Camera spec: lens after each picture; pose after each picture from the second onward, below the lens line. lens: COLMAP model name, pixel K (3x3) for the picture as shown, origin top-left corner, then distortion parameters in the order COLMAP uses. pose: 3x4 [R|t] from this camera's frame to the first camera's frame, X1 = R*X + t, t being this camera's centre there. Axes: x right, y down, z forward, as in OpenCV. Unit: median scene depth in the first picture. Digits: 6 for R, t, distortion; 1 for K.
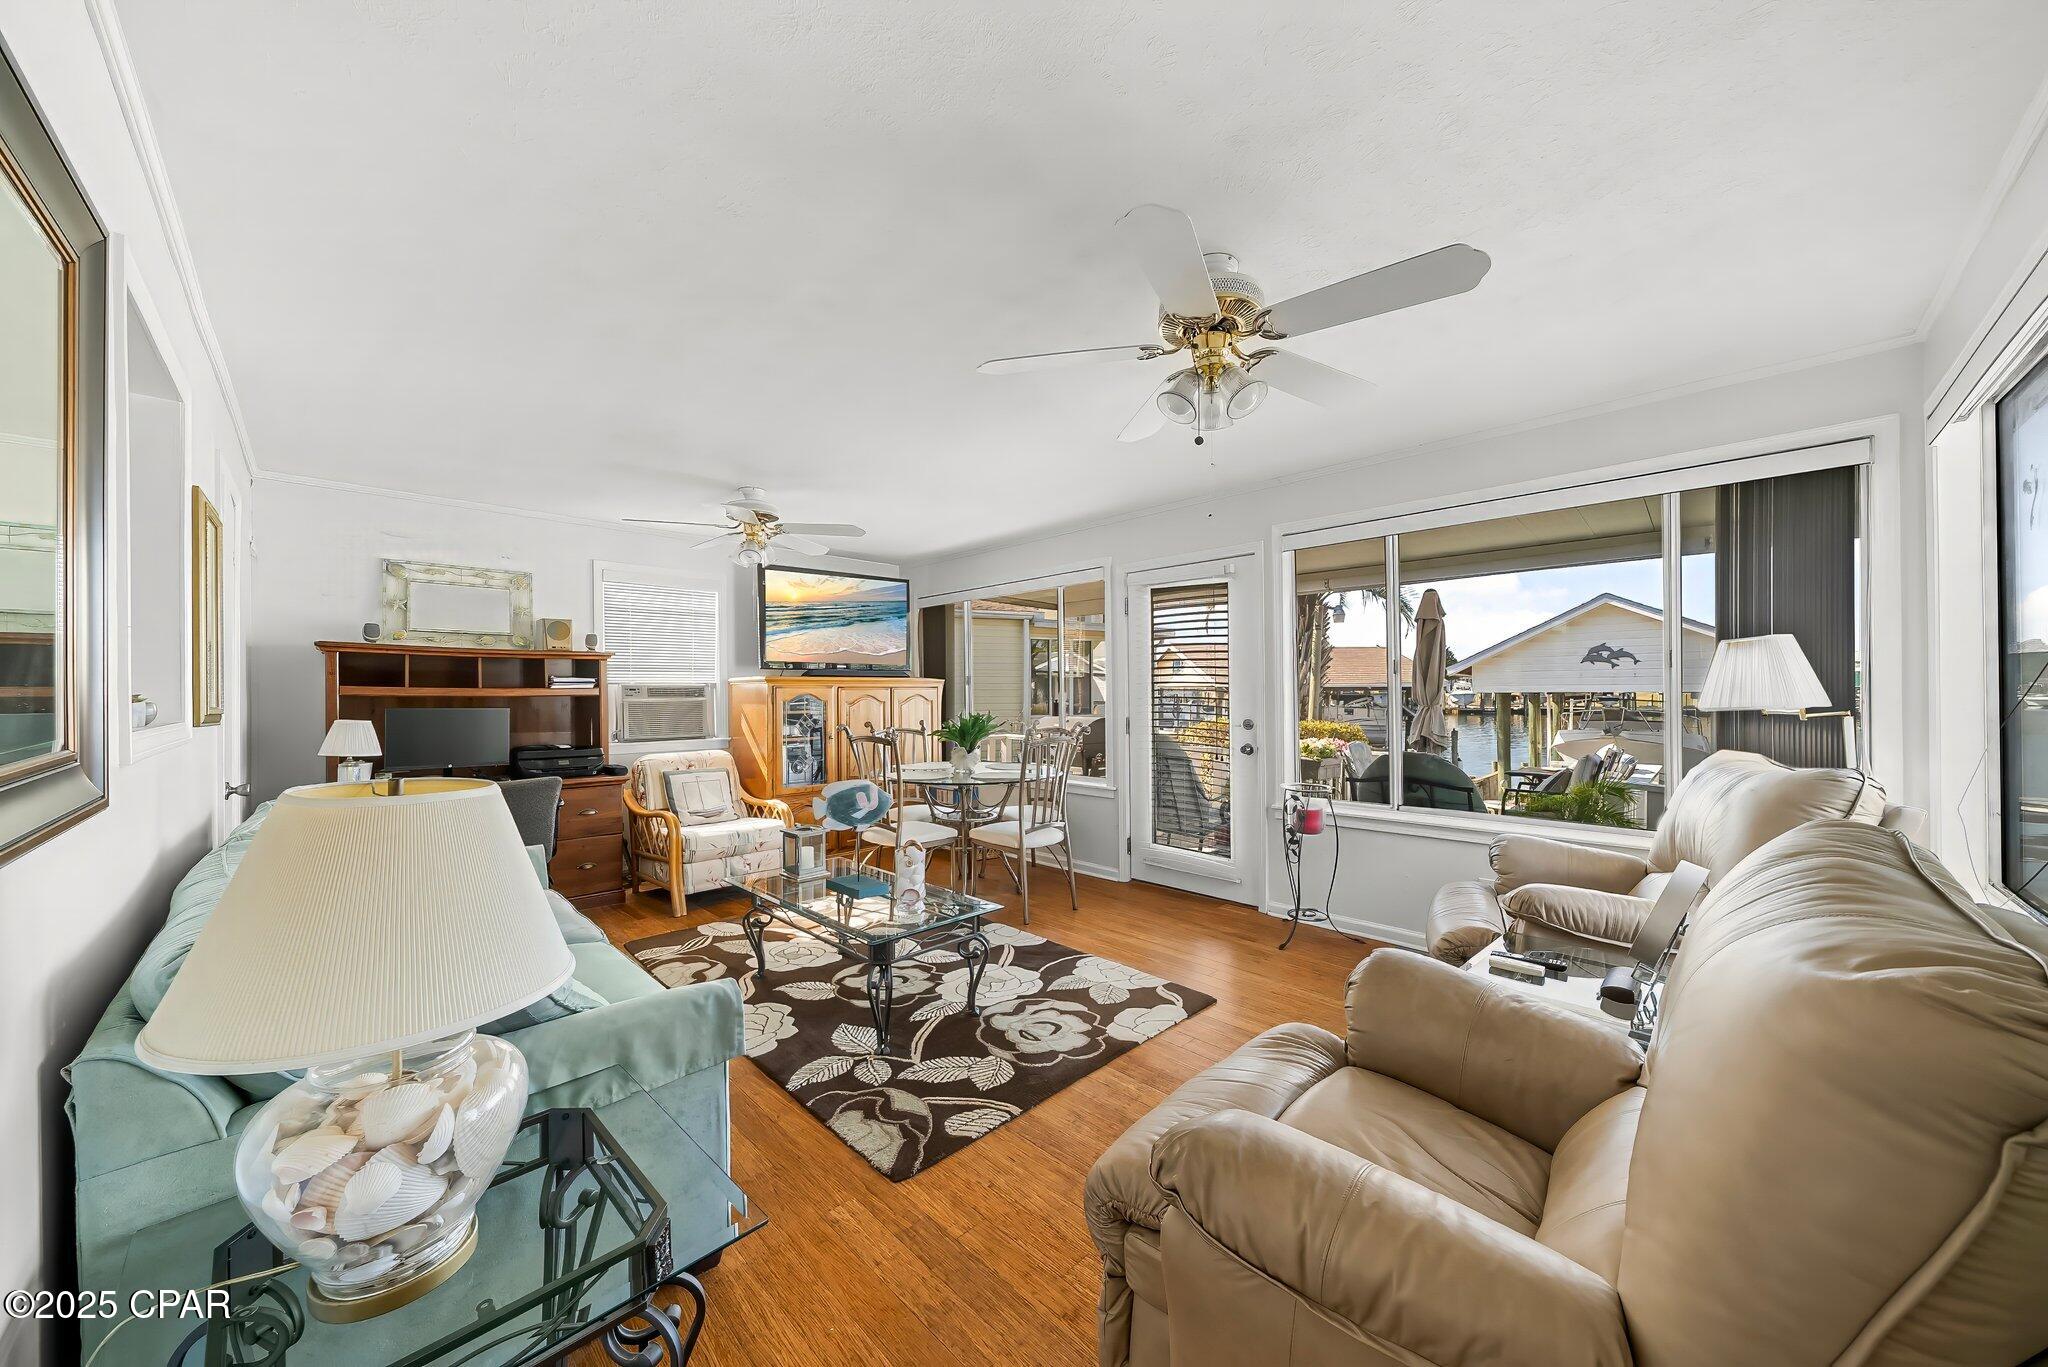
lens RADIAL K [[708.3, 0, 1018.4], [0, 708.3, 687.0], [0, 0, 1]] dist [0.000064, -0.000009]
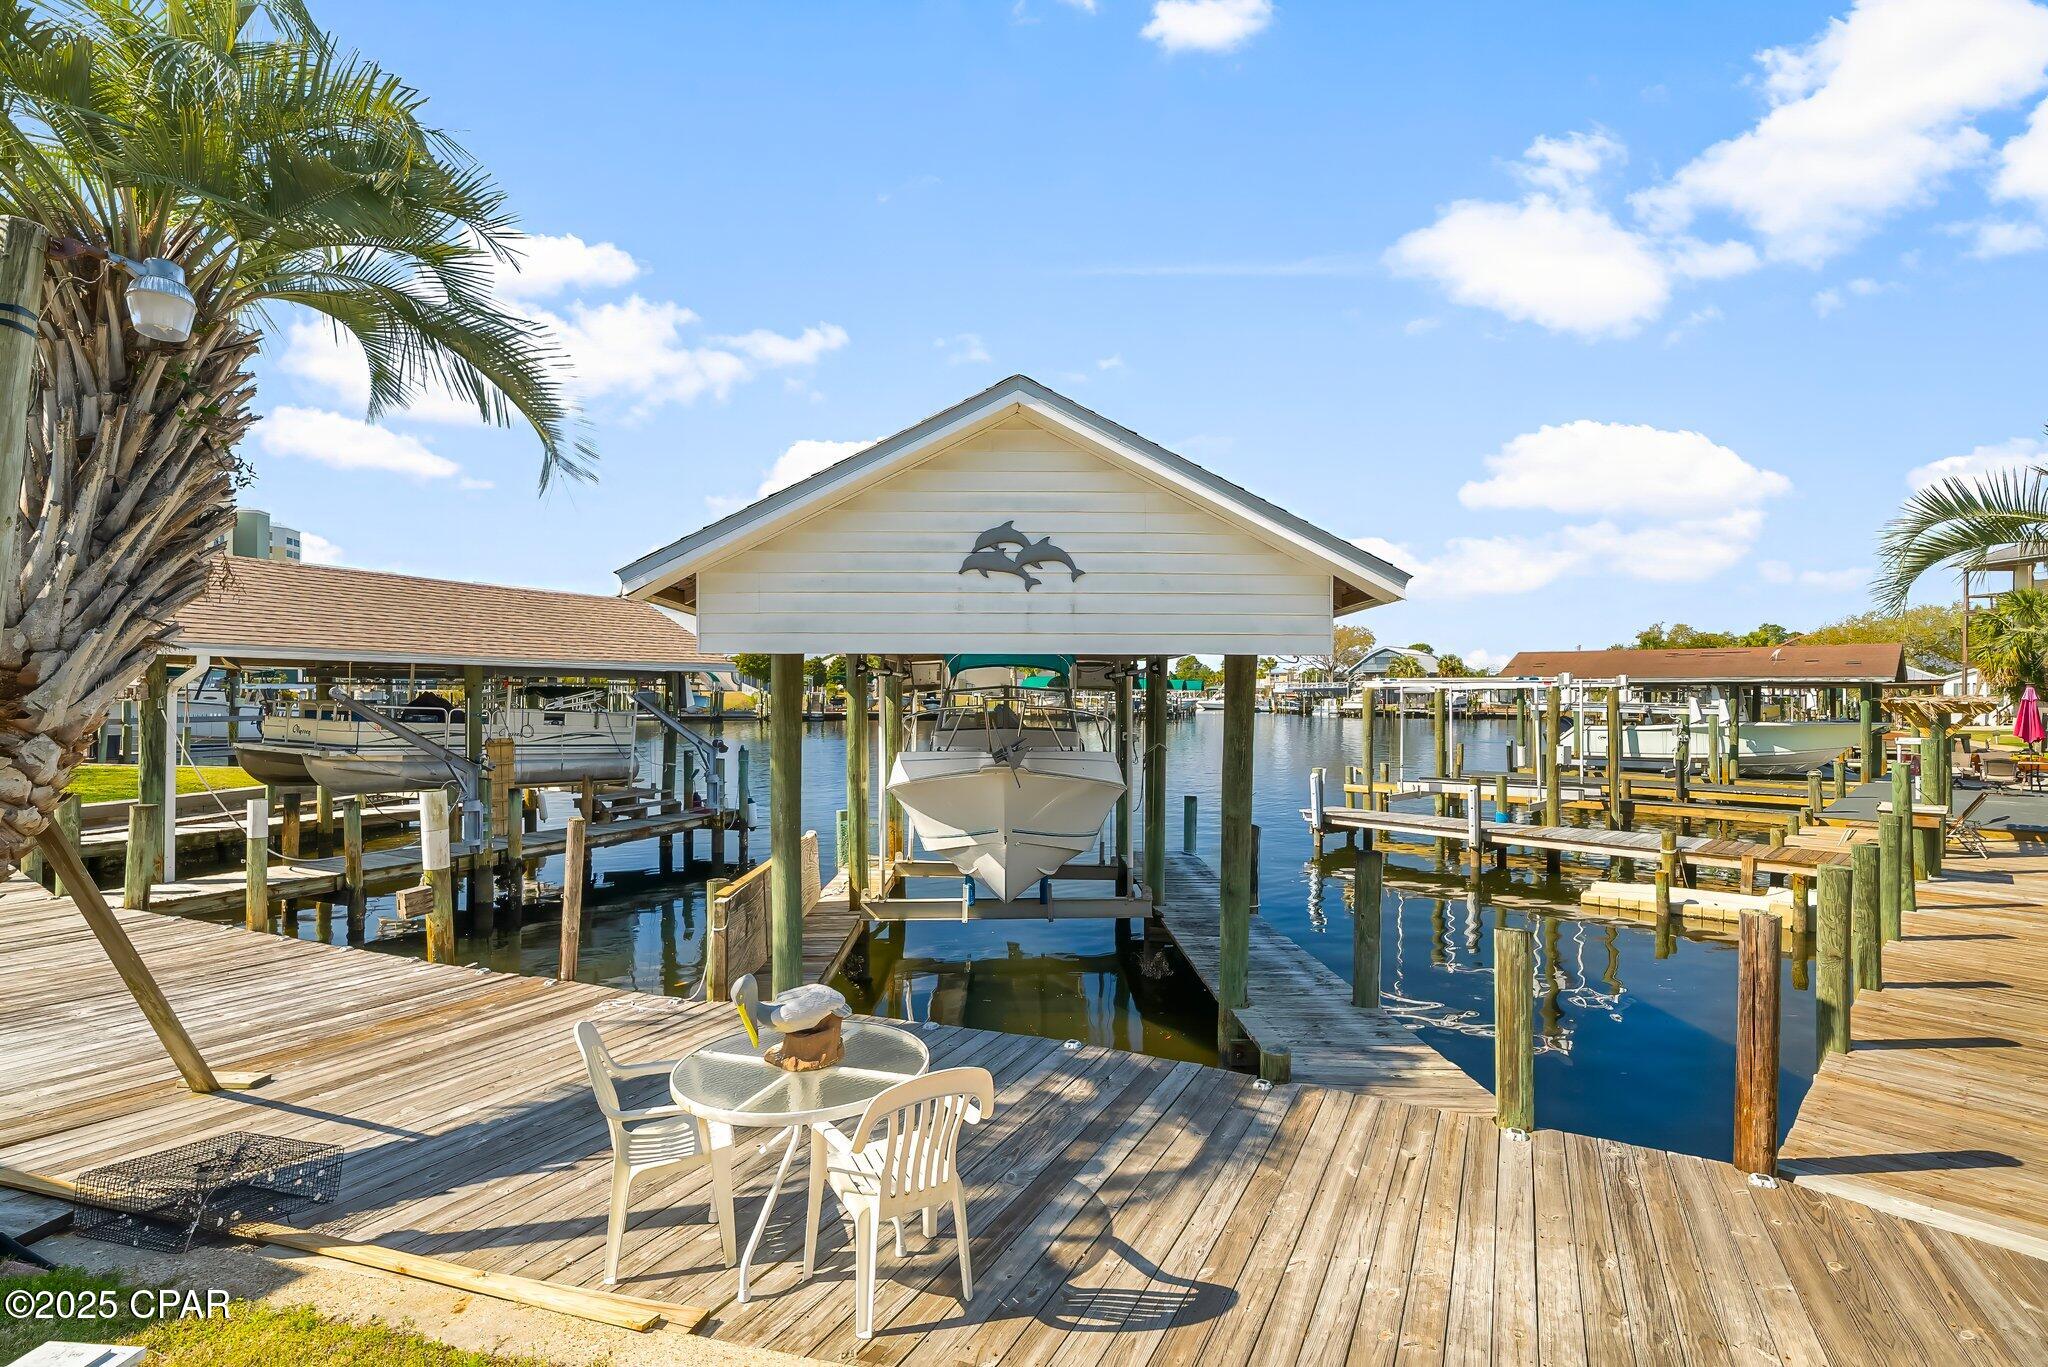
lens RADIAL K [[939.5, 0, 1024.6], [0, 939.5, 681.9], [0, 0, 1]] dist [0.002880, 0.000326]
pose [[0.699122, 0.016825, 0.714804, 0.419014], [-0.012484, 0.999858, -0.011324, 0.022244], [-0.714893, -0.001006, 0.699233, 0.563037]]
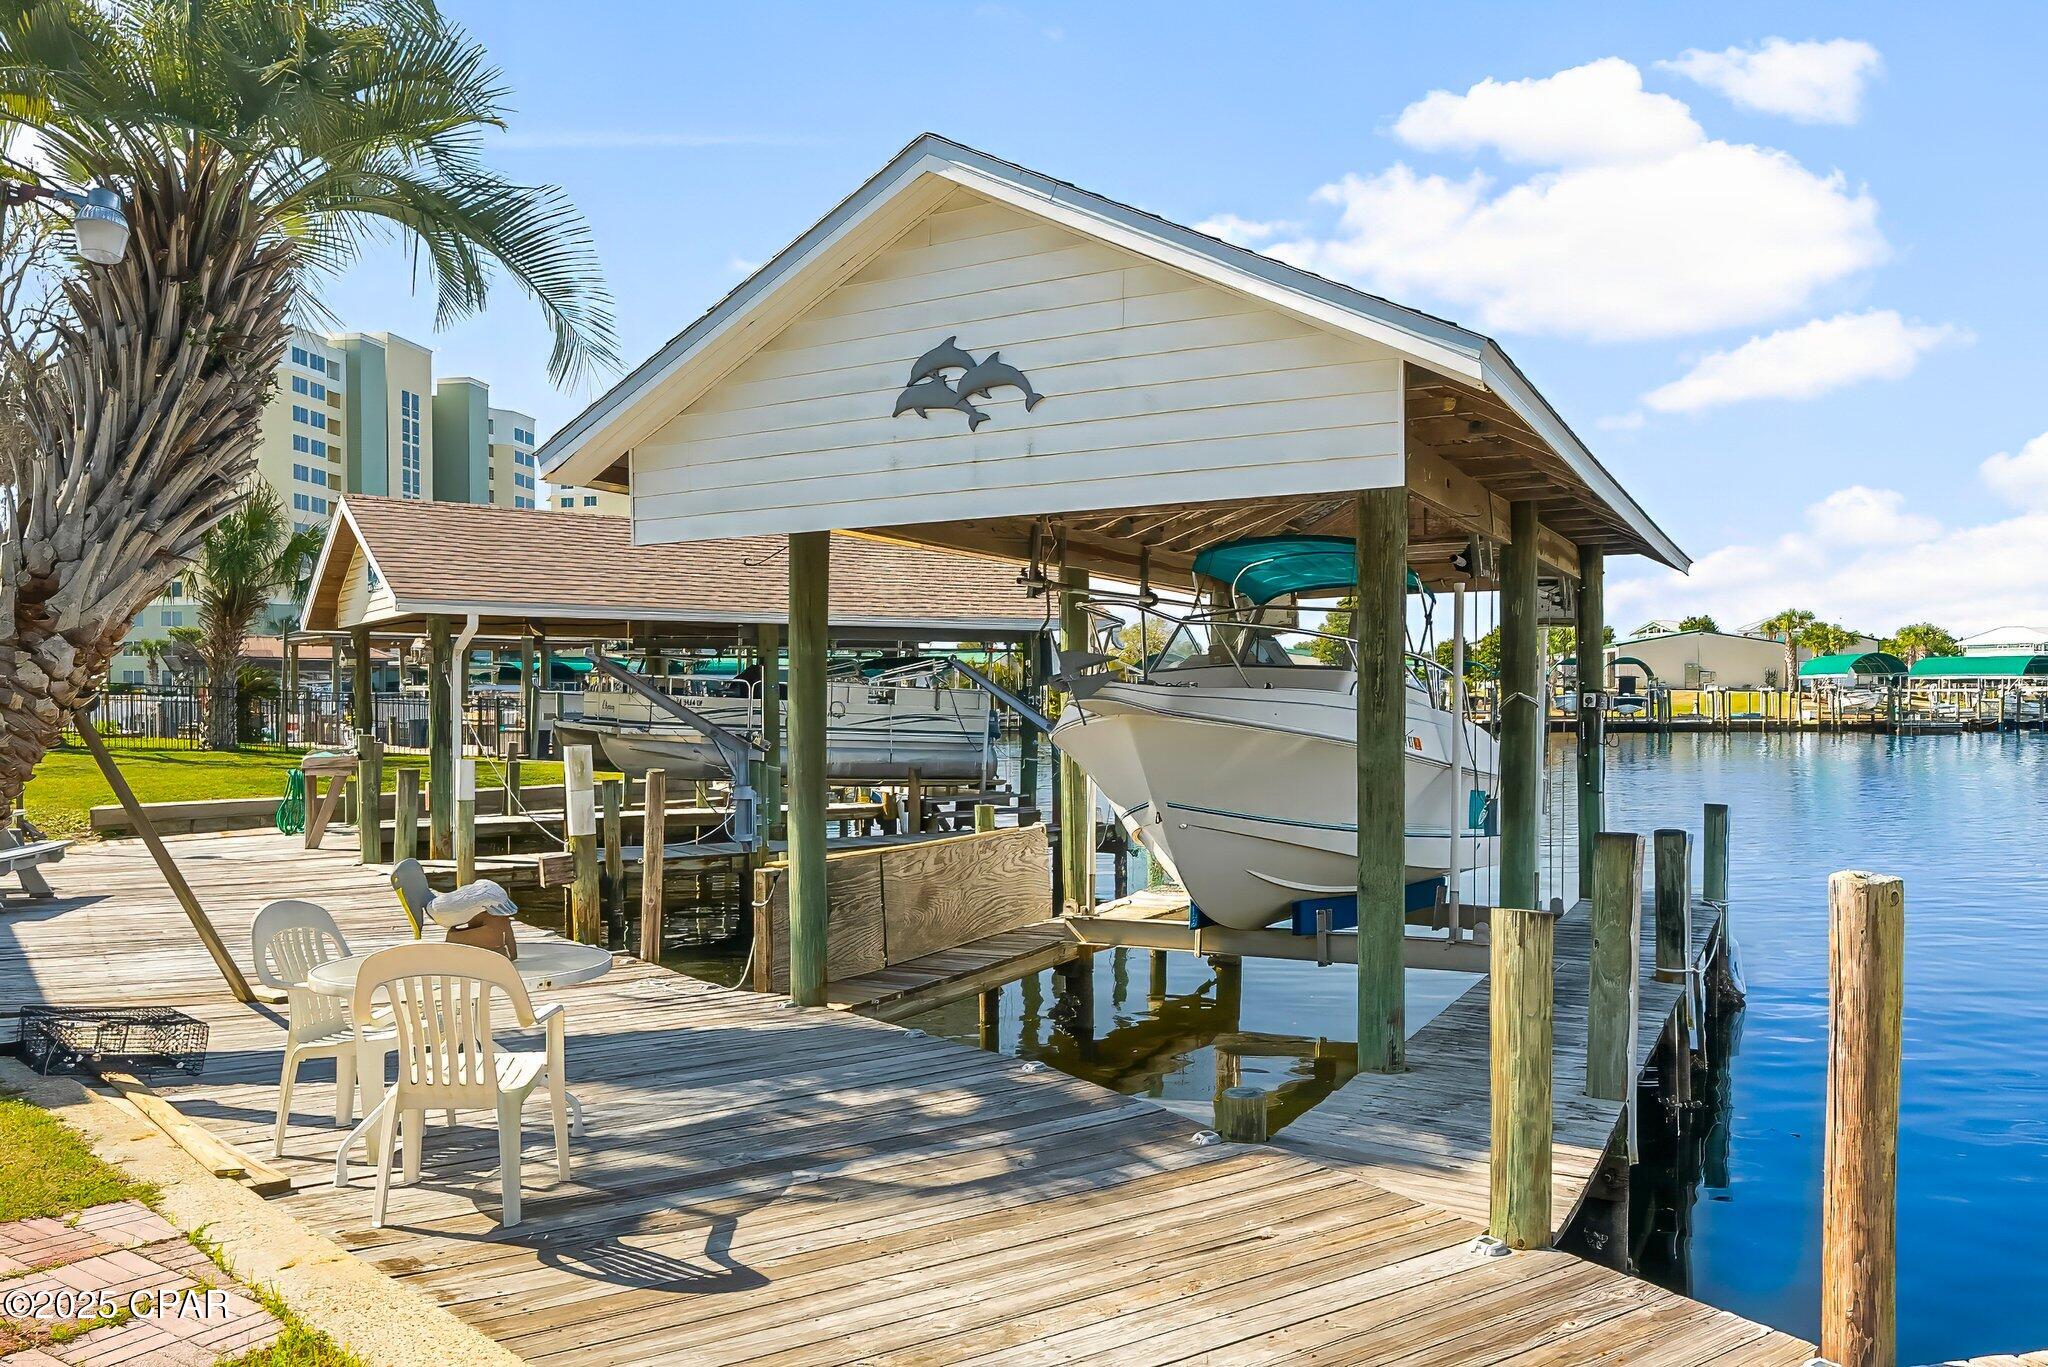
lens RADIAL K [[1465.9, 0, 1024.0], [0, 1465.9, 683.5], [0, 0, 1]] dist [0.000127, -0.002559]
pose [[0.961653, 0.001203, 0.274268, 0.602222], [0.000228, 0.999987, -0.005185, 0.059699], [-0.274270, 0.005048, 0.961639, 0.401973]]
